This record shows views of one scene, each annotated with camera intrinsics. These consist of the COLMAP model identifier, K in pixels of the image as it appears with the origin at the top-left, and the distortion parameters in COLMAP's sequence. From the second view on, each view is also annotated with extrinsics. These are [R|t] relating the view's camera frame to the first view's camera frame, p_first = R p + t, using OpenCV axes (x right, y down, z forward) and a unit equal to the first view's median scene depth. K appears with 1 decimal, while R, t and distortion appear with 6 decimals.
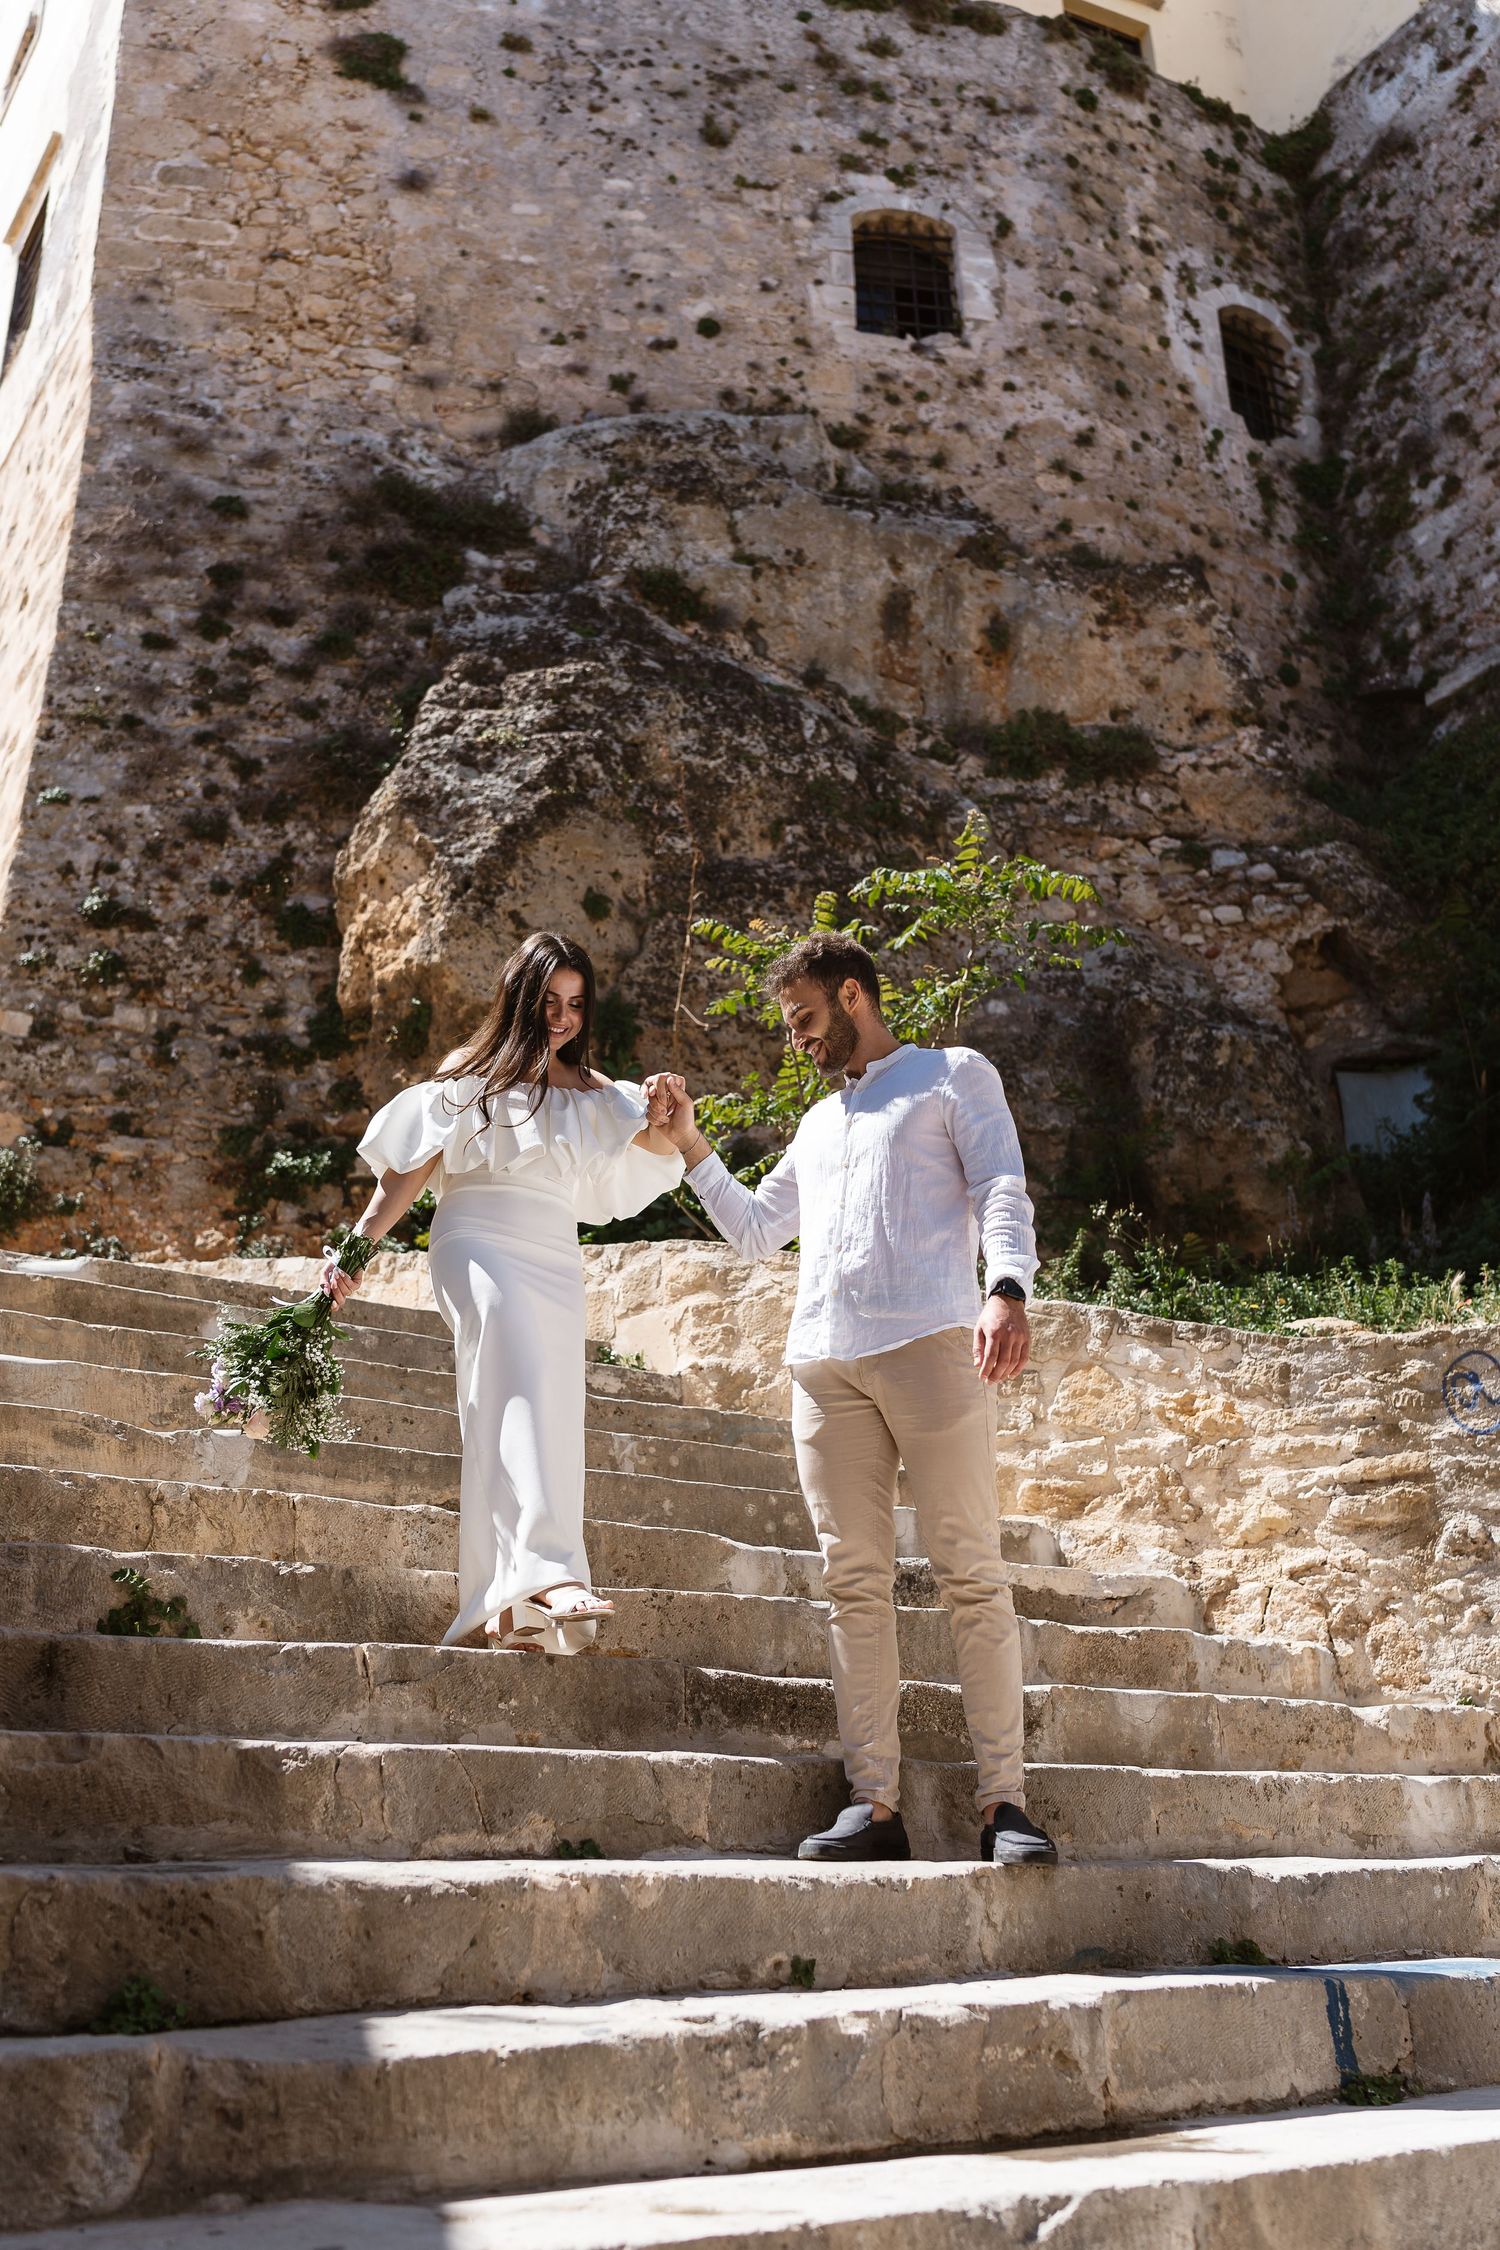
lens RADIAL K [[2144.4, 0, 751.0], [0, 2144.4, 1108.0], [0, 0, 1]] dist [-0.008126, 0.000000]
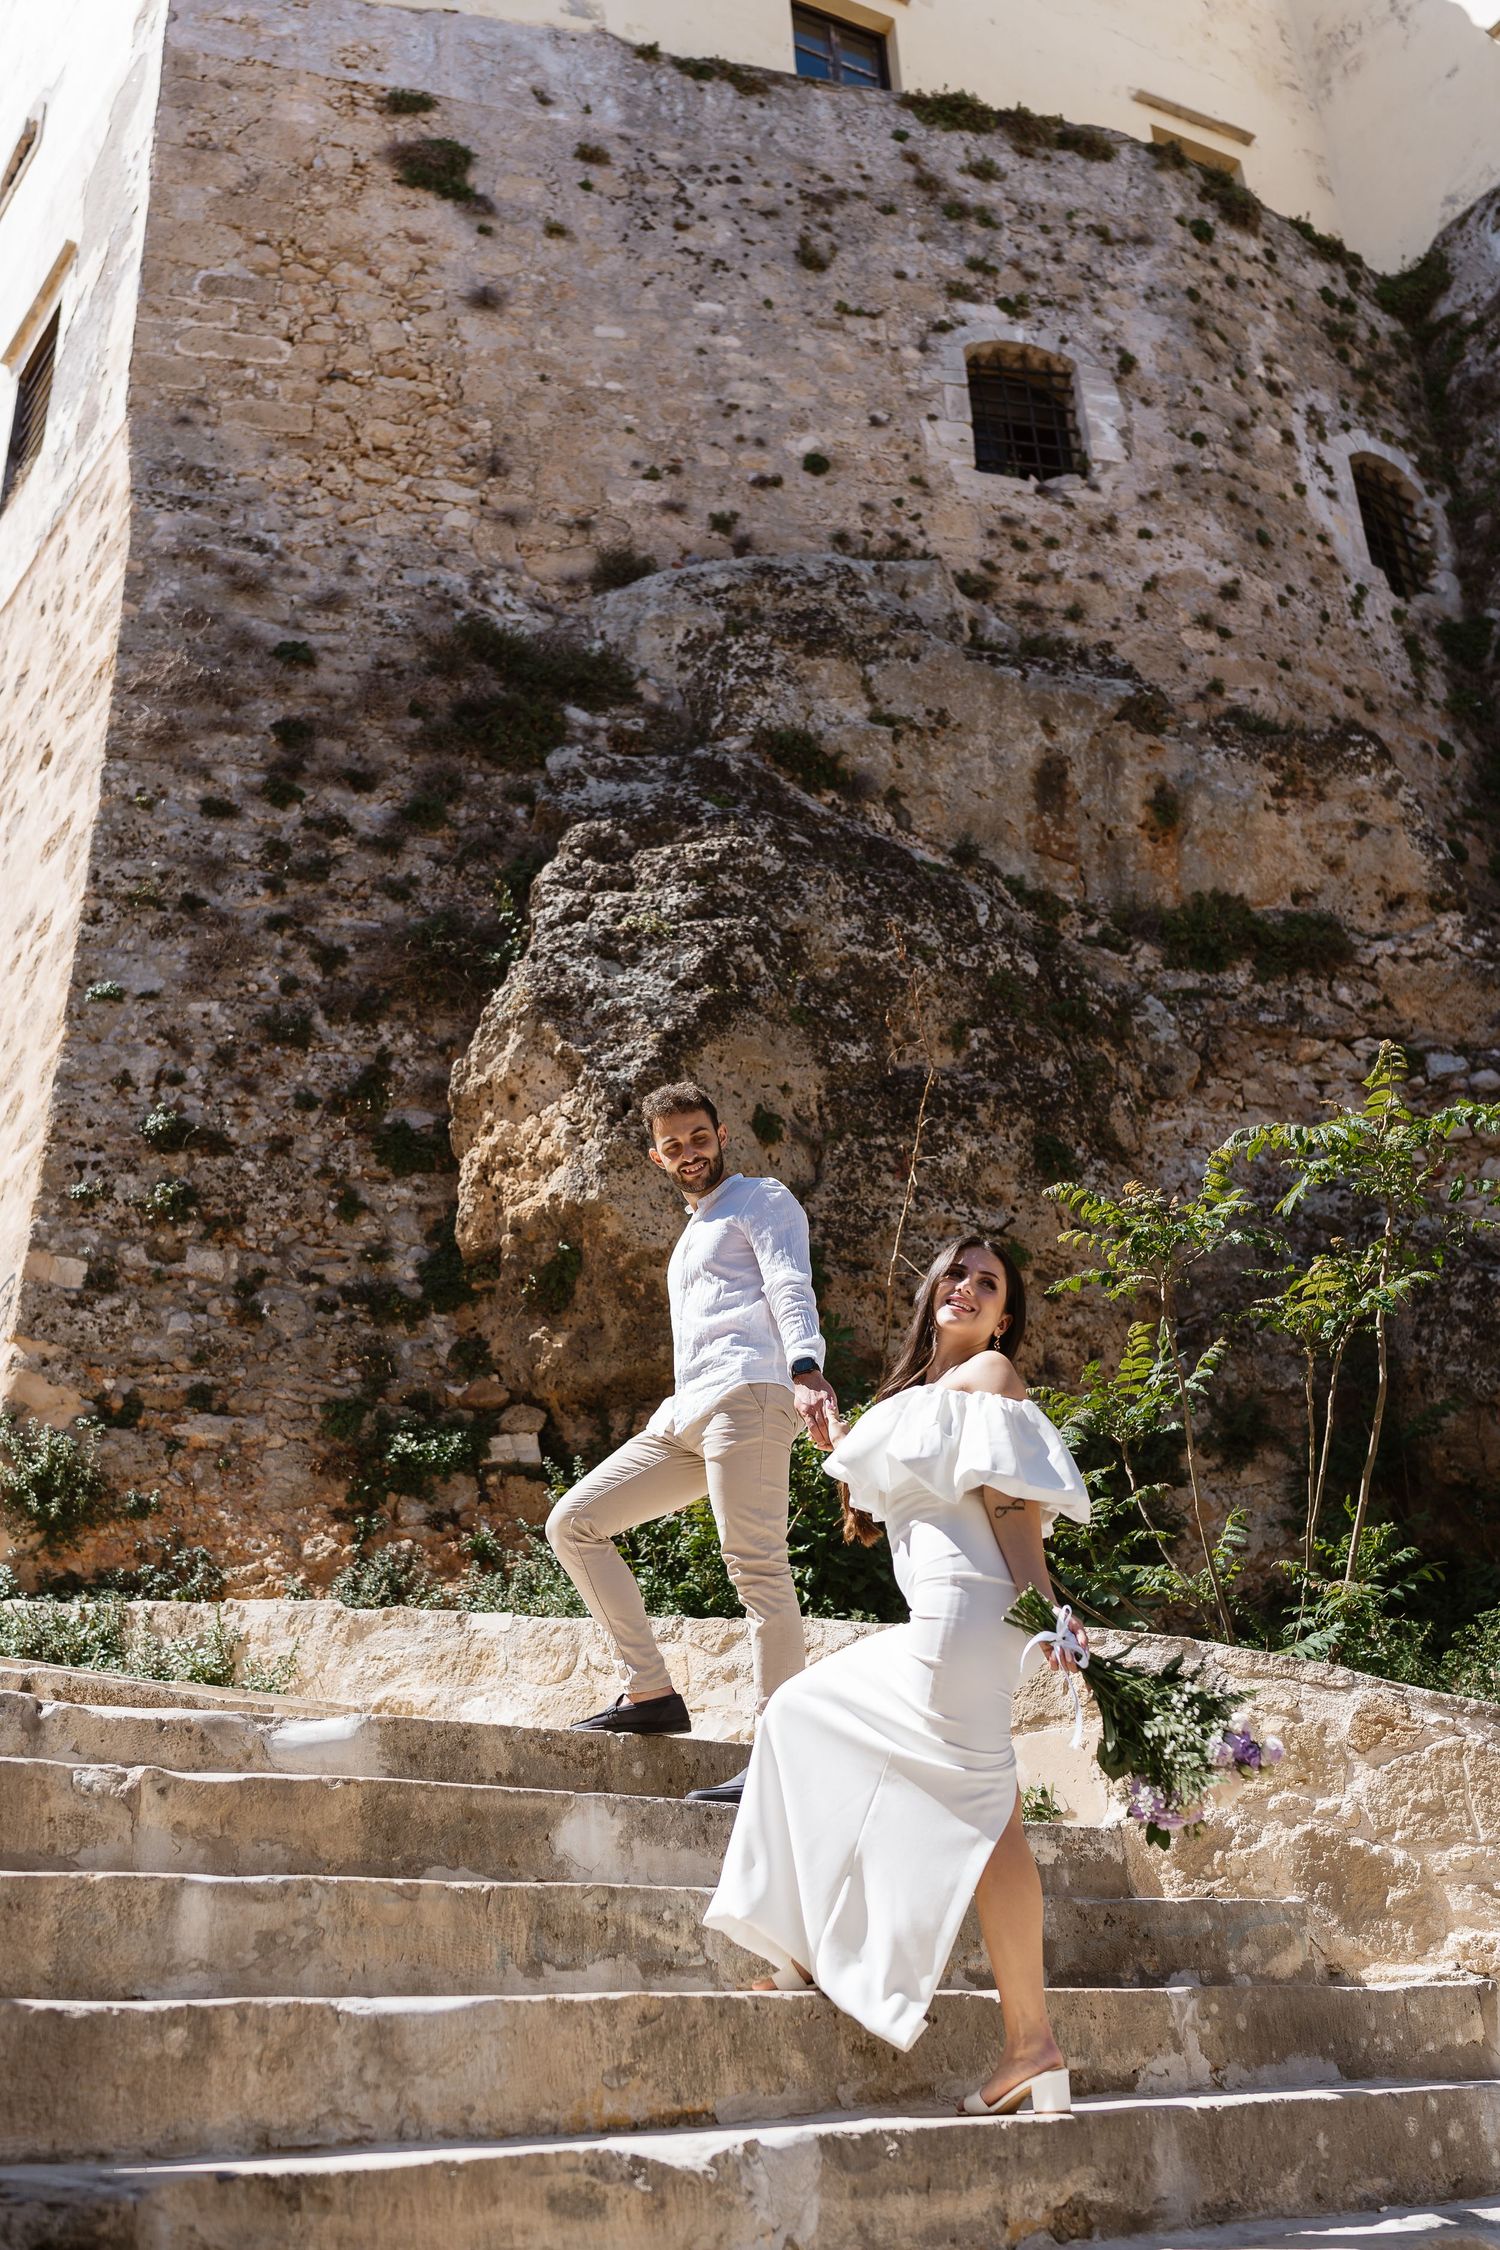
lens RADIAL K [[2144.4, 0, 748.3], [0, 2144.4, 1141.3], [0, 0, 1]] dist [-0.008126, 0.000000]
pose [[0.998973, 0.000111, 0.045317, -0.103396], [0.002538, 0.998291, -0.058392, -0.034889], [-0.045246, 0.058447, 0.997265, 0.146472]]
